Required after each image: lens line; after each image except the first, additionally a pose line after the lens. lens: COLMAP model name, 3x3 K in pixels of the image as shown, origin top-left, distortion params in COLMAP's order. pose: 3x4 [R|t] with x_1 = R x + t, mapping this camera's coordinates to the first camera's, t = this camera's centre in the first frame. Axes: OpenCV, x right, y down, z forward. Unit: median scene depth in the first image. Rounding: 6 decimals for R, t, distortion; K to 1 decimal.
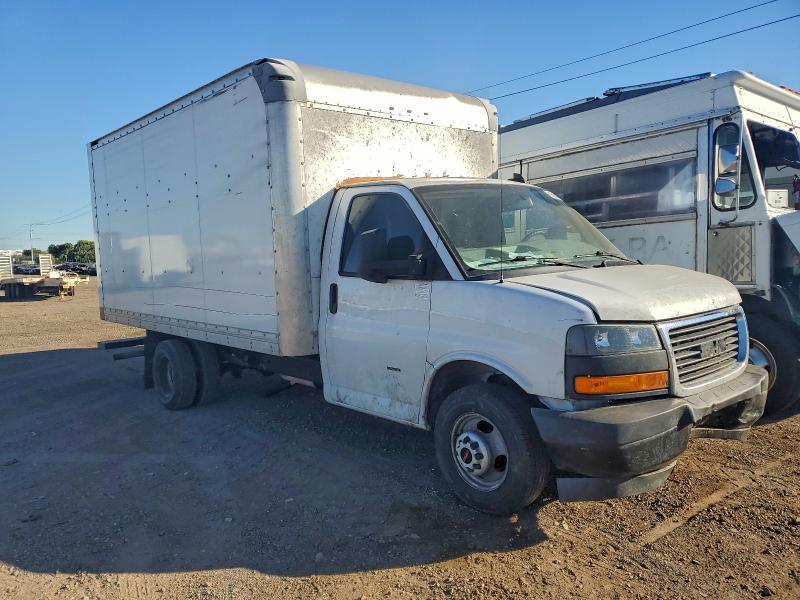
lens RADIAL K [[547.4, 0, 393.4], [0, 547.4, 300.8], [0, 0, 1]] dist [0.054912, -0.046353]
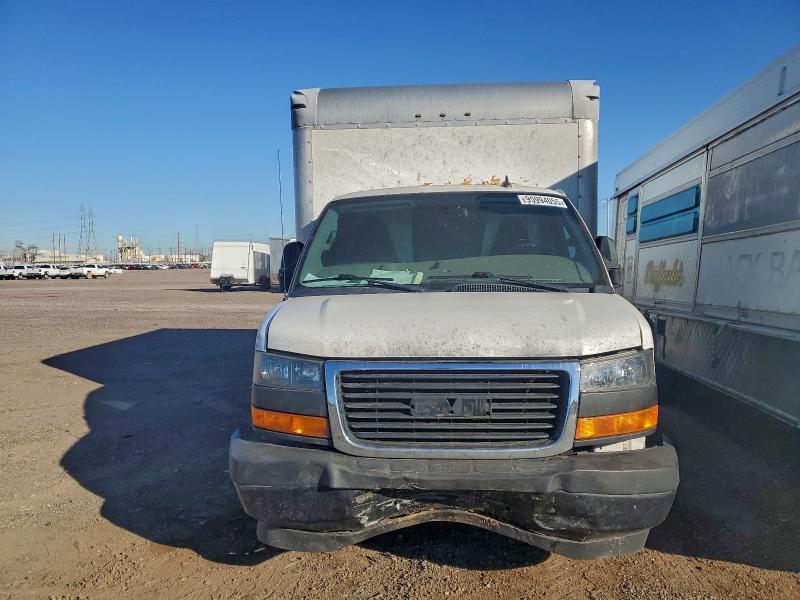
lens RADIAL K [[547.4, 0, 393.4], [0, 547.4, 300.8], [0, 0, 1]] dist [0.054912, -0.046353]
pose [[0.777640, 0.072581, -0.624506, 0.682639], [-0.073916, 0.996980, 0.023830, -0.050157], [0.624349, 0.027630, 0.780657, 0.253947]]
